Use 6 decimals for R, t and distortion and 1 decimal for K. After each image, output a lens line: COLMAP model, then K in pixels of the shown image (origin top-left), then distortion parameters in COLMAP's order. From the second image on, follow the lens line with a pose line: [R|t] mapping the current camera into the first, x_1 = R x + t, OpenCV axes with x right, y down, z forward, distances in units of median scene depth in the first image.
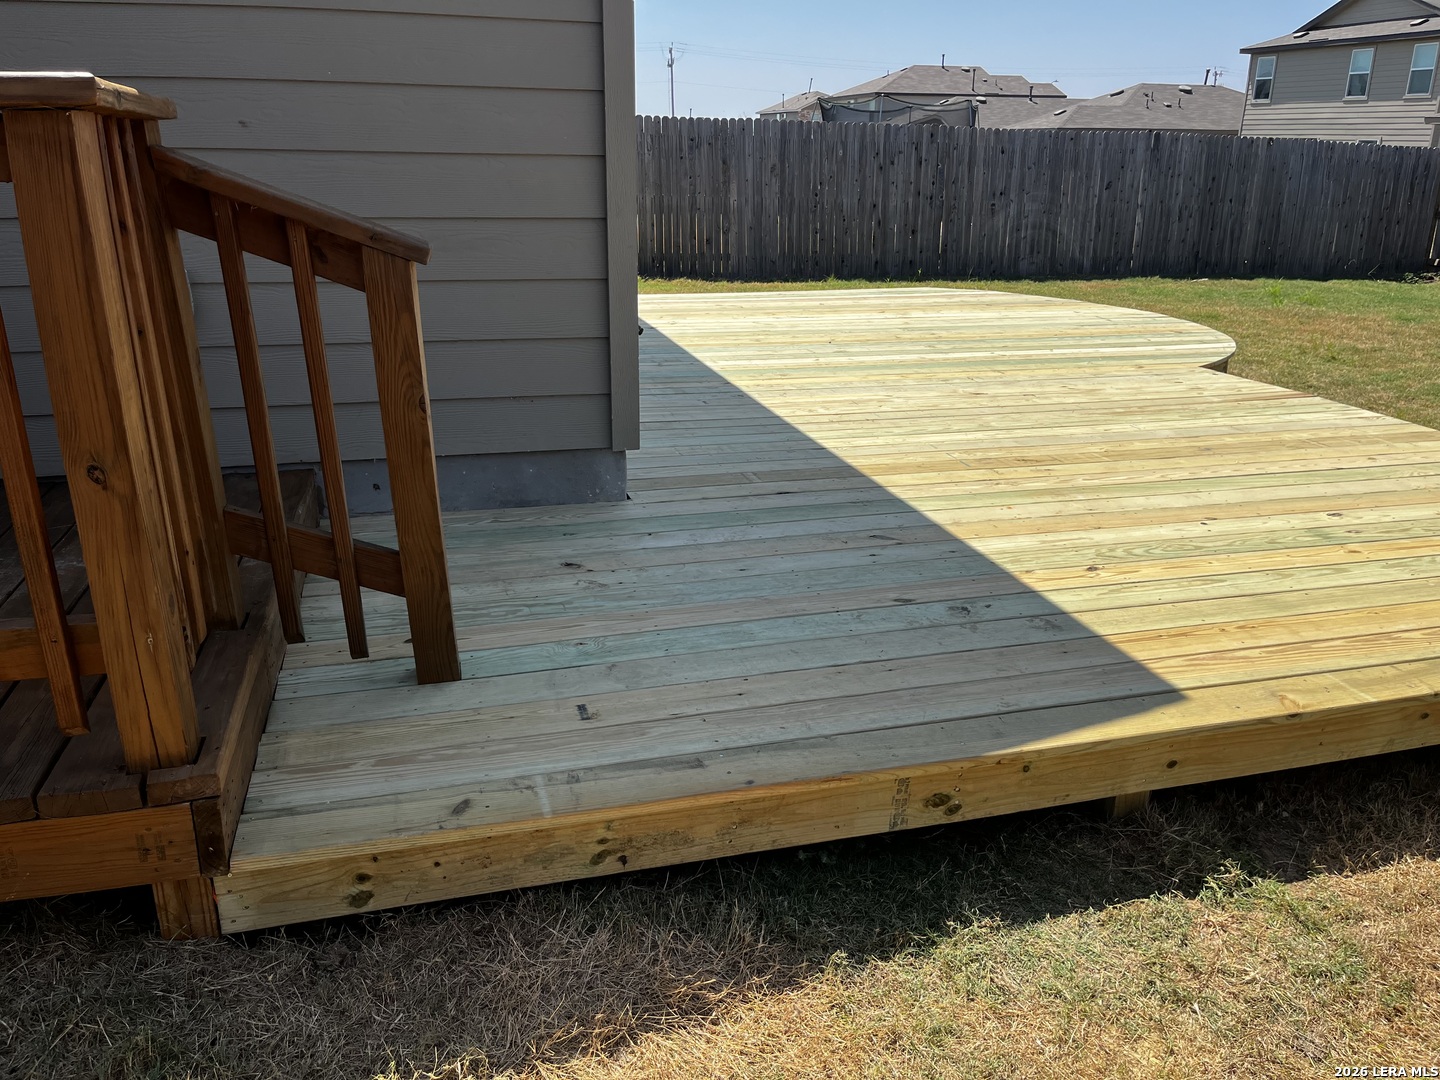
lens RADIAL K [[1095.1, 0, 741.5], [0, 1095.1, 543.2], [0, 0, 1]] dist [0.070805, -0.099910]
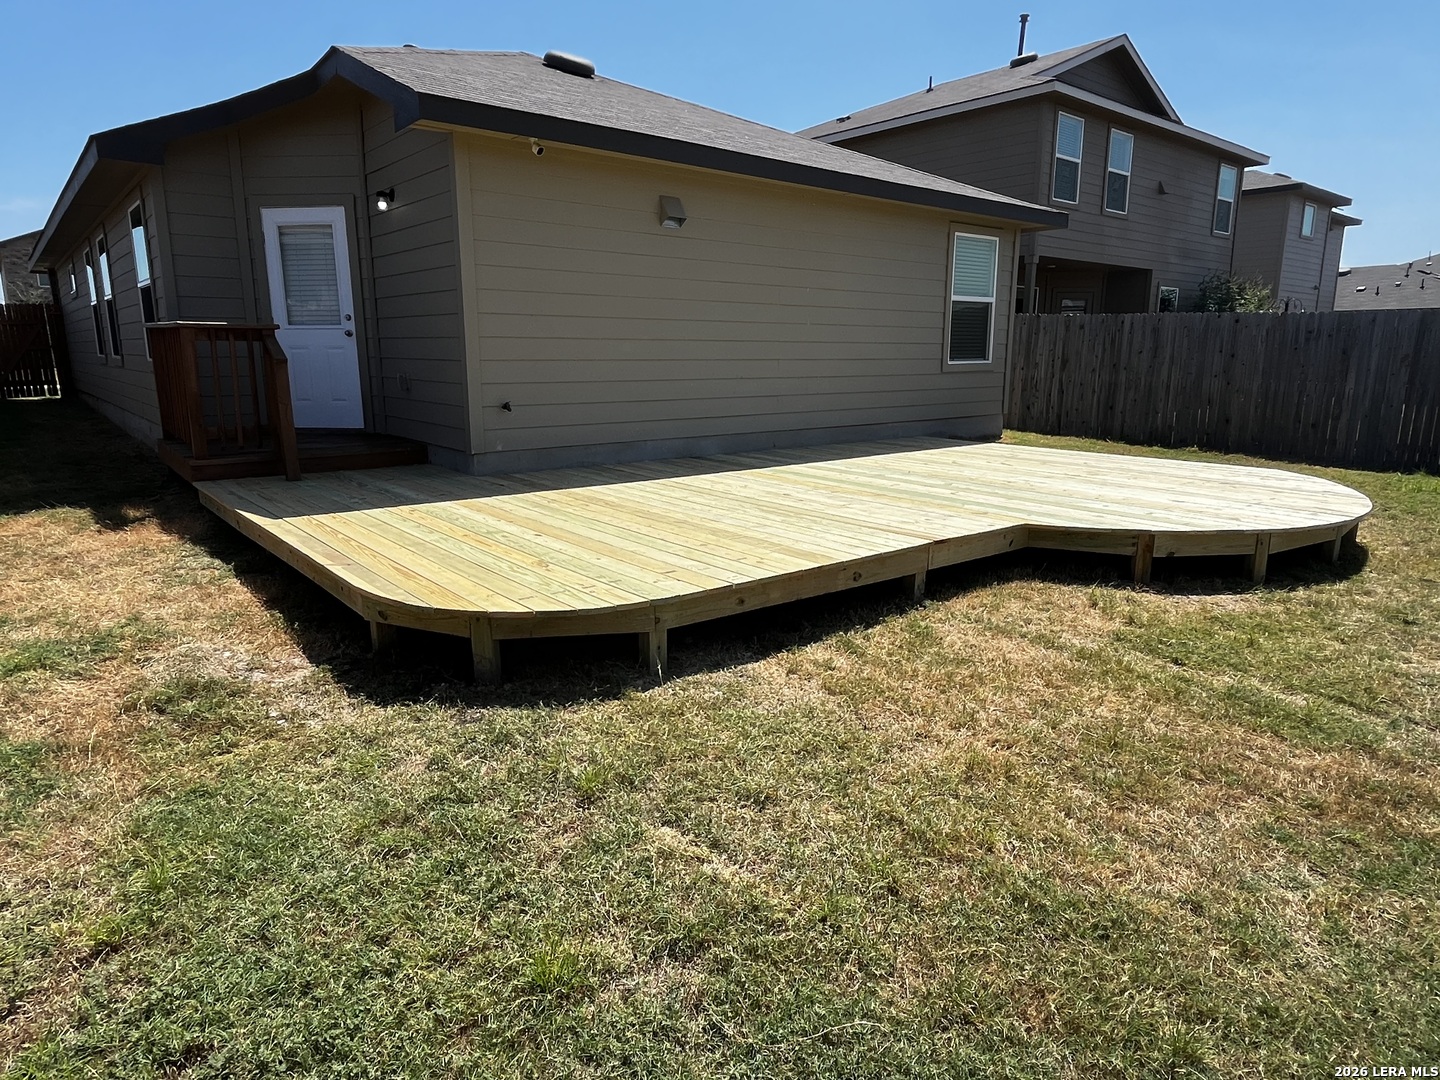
lens RADIAL K [[885.9, 0, 720.0], [0, 885.9, 540.0], [0, 0, 1]] dist [0.000733, -0.000032]
pose [[0.402752, 0.181289, -0.897176, 3.184168], [-0.306492, 0.950315, 0.054440, -0.301082], [0.862470, 0.253051, 0.438305, 1.161919]]
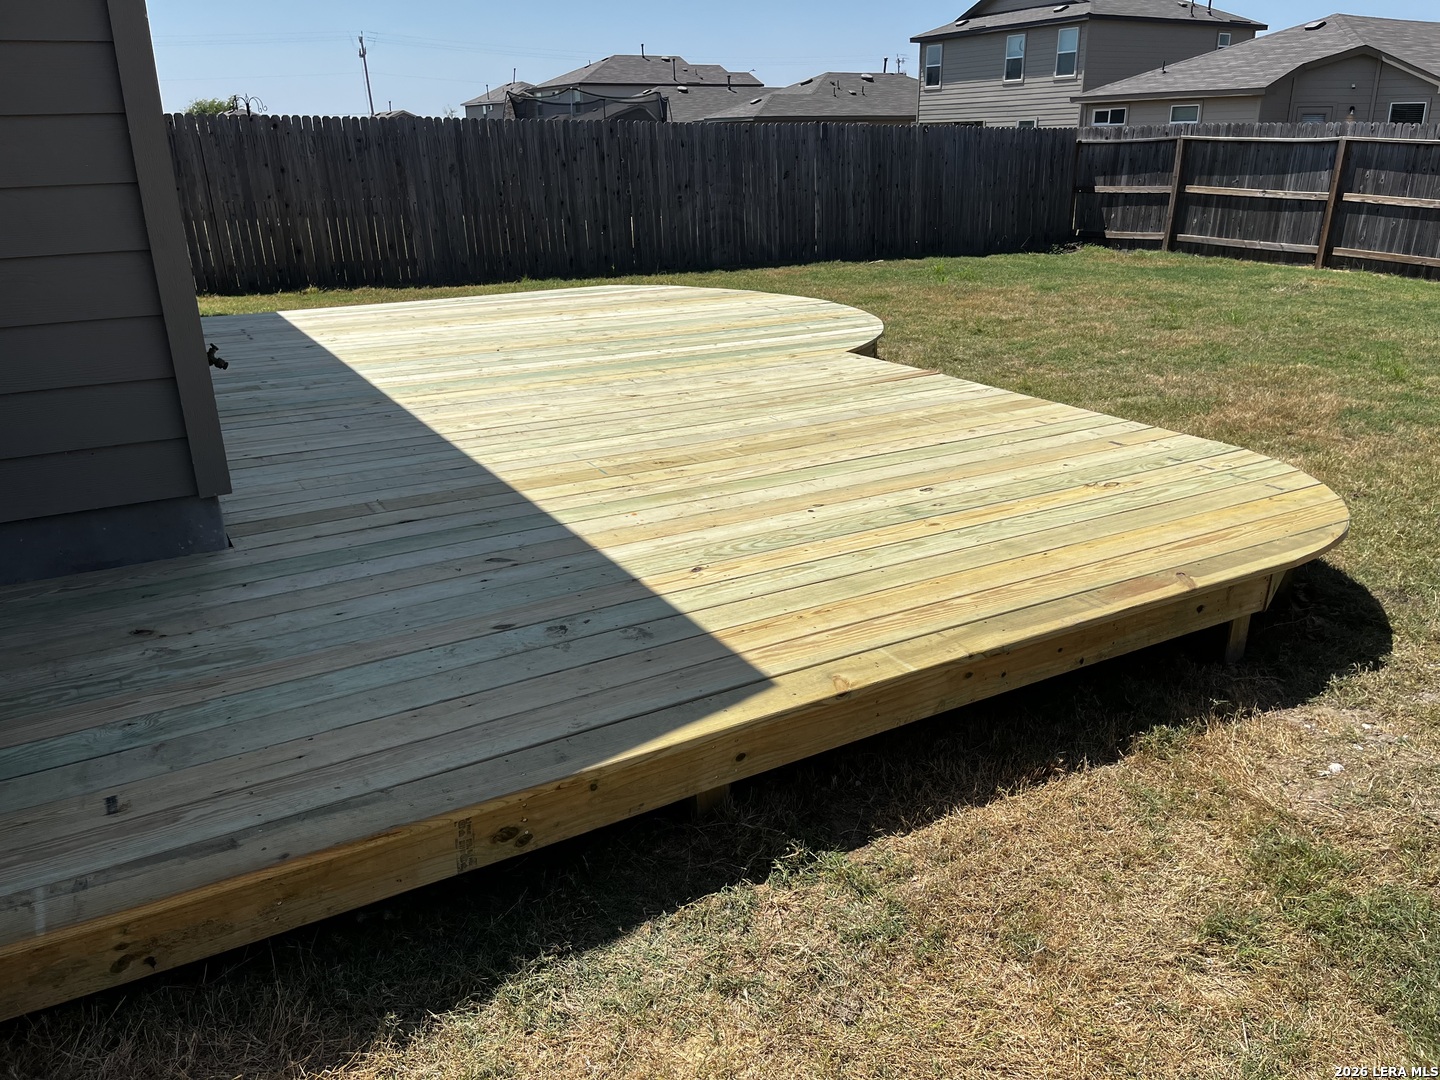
lens RADIAL K [[1095.1, 0, 741.5], [0, 1095.1, 543.2], [0, 0, 1]] dist [0.070805, -0.099910]
pose [[0.967876, -0.111406, 0.225401, 0.122926], [0.109988, 0.993754, 0.018878, -0.015567], [-0.226096, 0.006520, 0.974083, -0.014835]]
